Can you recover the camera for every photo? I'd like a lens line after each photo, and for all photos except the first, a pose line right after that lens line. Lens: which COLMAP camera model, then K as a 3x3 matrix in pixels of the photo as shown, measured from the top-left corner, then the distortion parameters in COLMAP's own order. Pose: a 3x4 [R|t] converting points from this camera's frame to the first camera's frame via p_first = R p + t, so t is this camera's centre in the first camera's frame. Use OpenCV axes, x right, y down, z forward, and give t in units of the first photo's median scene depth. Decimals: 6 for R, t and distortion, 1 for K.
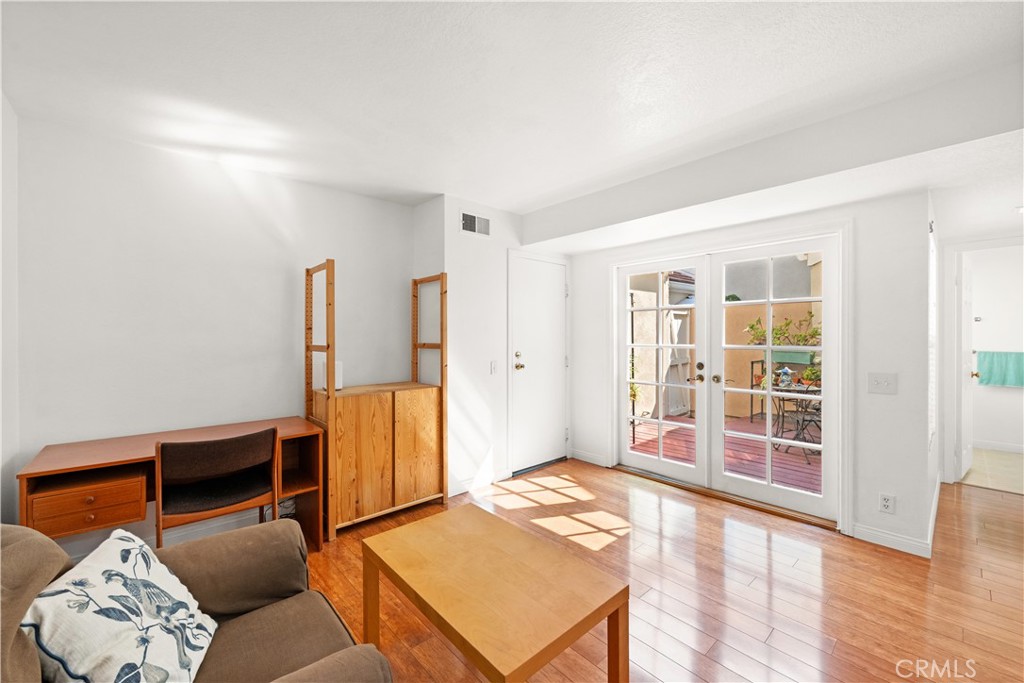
lens RADIAL K [[406.7, 0, 512.3], [0, 406.7, 336.7], [0, 0, 1]] dist [-0.000417, -0.000044]
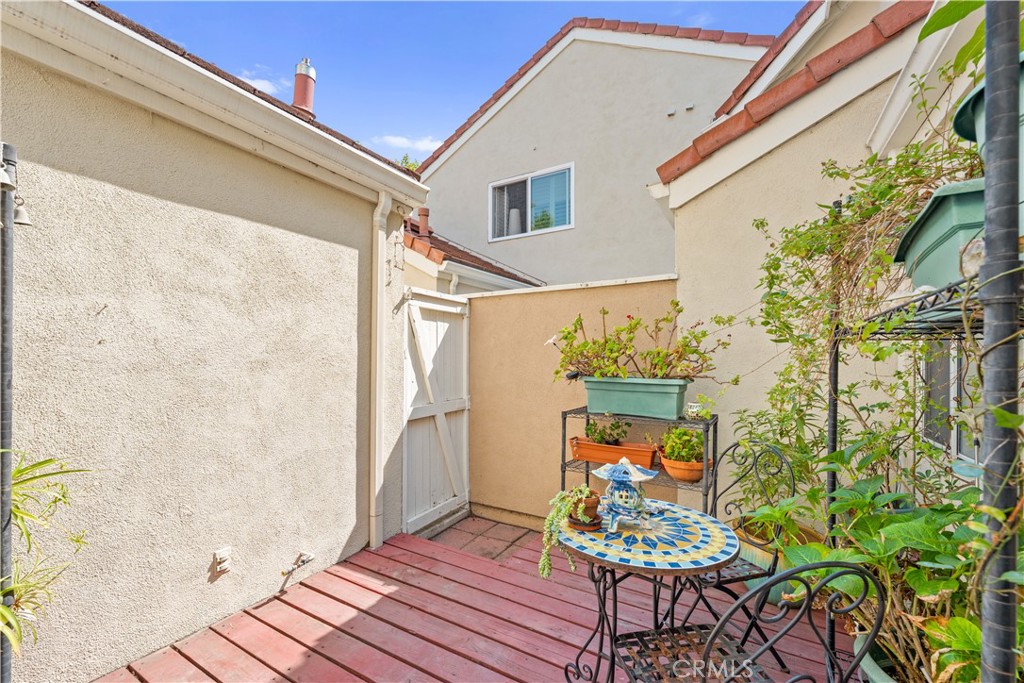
lens RADIAL K [[419.1, 0, 511.9], [0, 419.1, 359.2], [0, 0, 1]] dist [-0.000701, -0.000086]
pose [[0.954143, 0.001620, 0.299347, 0.393185], [-0.000344, 0.999991, -0.004315, 0.004680], [-0.299351, 0.004014, 0.954135, 0.571856]]
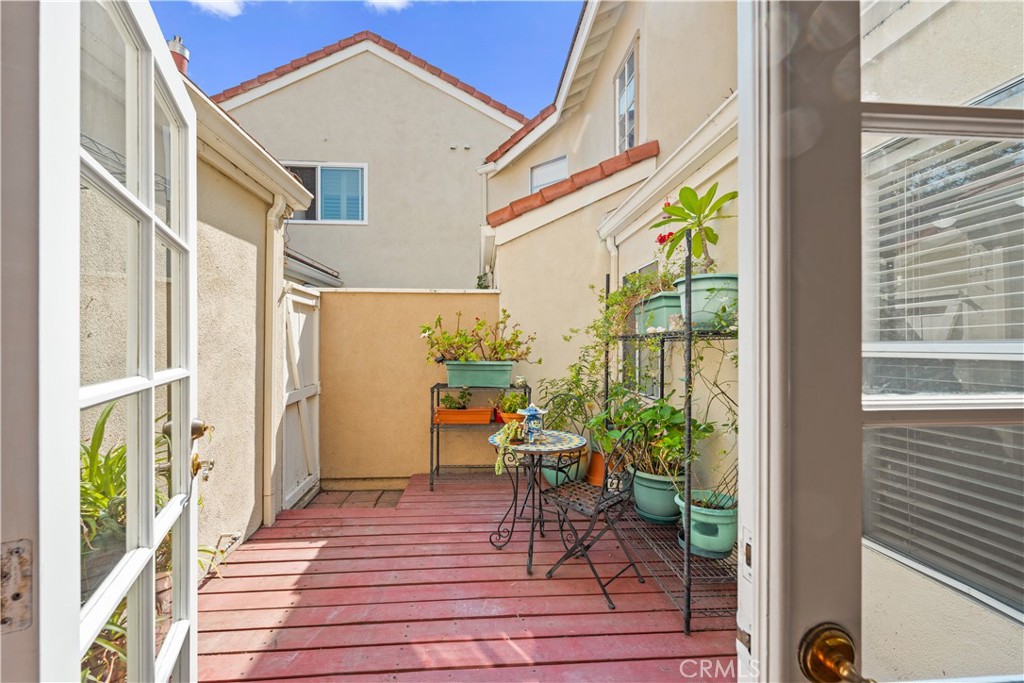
lens RADIAL K [[412.9, 0, 509.0], [0, 412.9, 343.0], [0, 0, 1]] dist [0.000368, 0.000045]
pose [[0.610974, 0.004797, 0.791636, 0.176085], [0.001572, 0.999972, -0.007272, -0.000325], [-0.791649, 0.005687, 0.610949, 0.535630]]
